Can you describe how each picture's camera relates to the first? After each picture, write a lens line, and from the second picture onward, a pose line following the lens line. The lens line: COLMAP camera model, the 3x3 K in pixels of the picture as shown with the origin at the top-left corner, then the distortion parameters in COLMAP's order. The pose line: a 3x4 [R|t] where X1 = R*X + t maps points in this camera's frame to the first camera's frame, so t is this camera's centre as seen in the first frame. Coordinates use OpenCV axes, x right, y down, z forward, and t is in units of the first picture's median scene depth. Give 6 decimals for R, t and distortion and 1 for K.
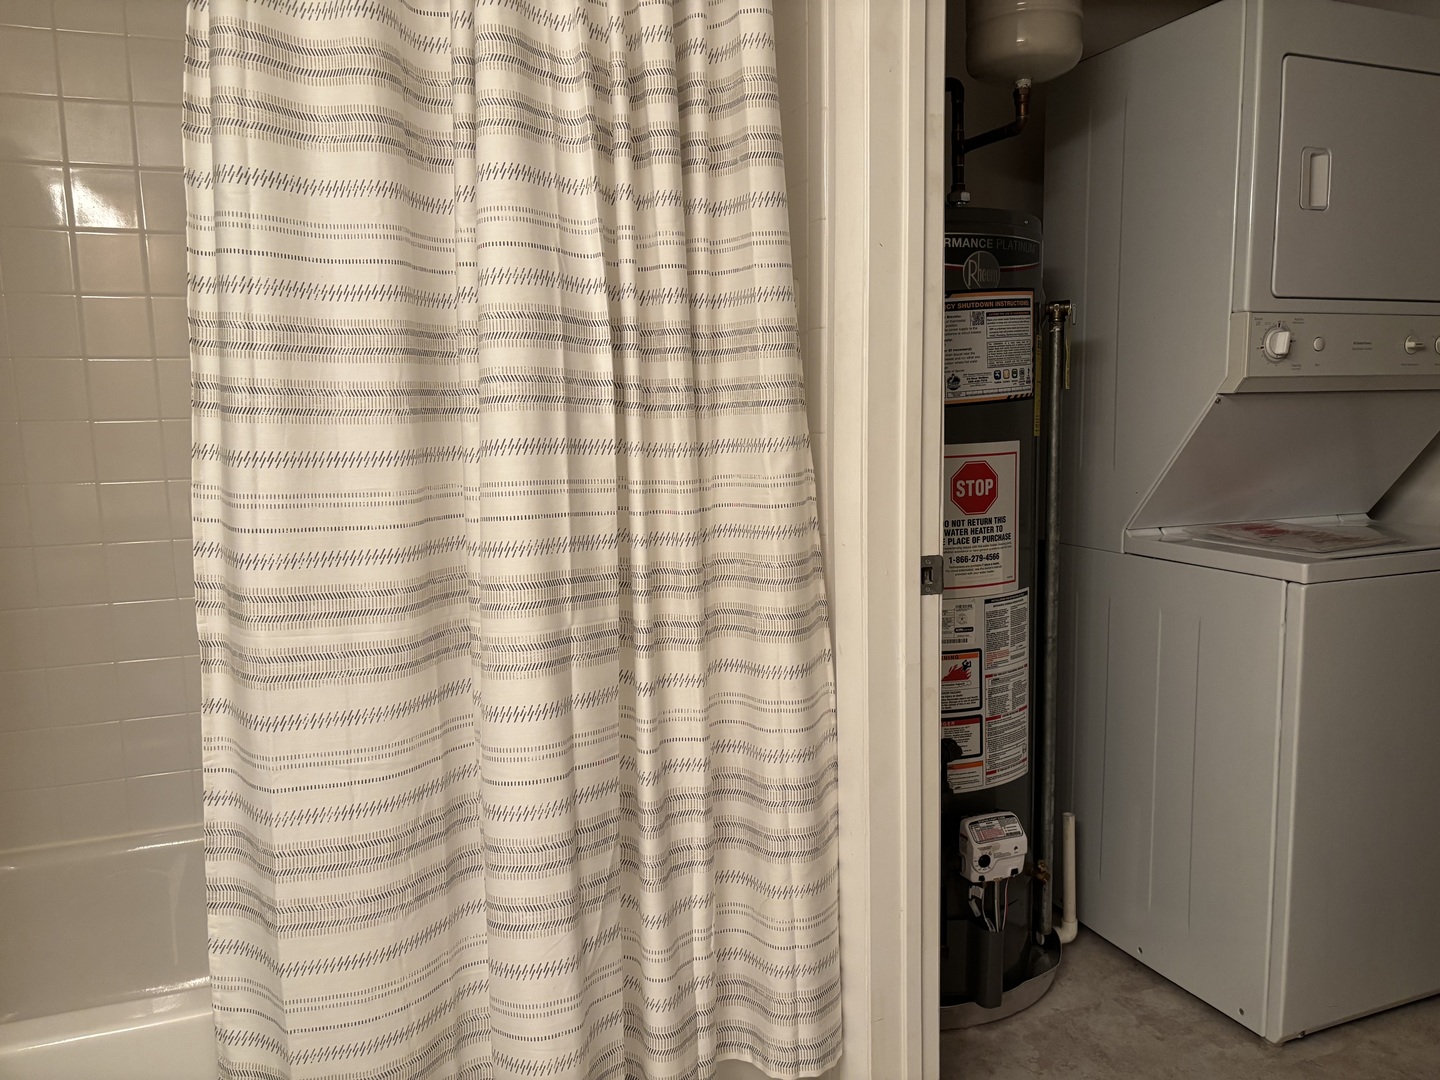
lens RADIAL K [[1078.2, 0, 727.6], [0, 1078.2, 544.7], [0, 0, 1]] dist [0.058806, -0.065786]
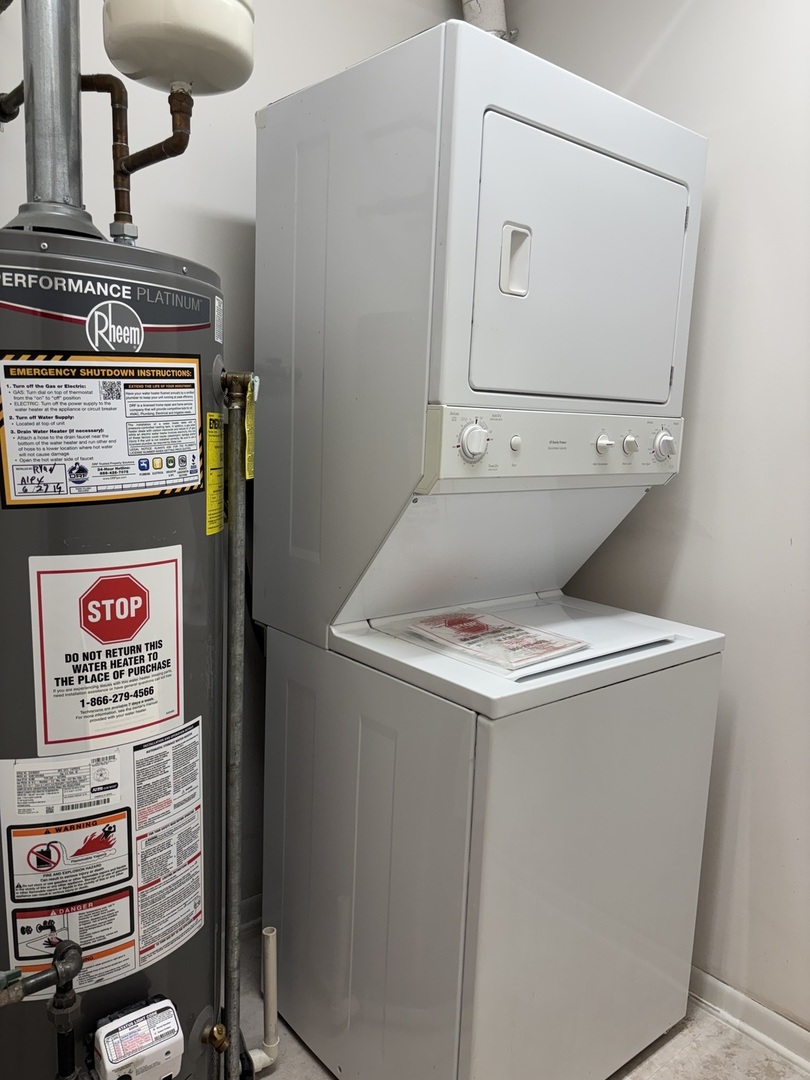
lens RADIAL K [[808.7, 0, 405.0], [0, 808.7, 540.0], [0, 0, 1]] dist [0.058806, -0.065786]
pose [[0.945904, 0.005577, 0.324399, 0.231520], [-0.016289, 0.999408, 0.030314, -0.120761], [-0.324038, -0.033958, 0.945435, 0.379911]]
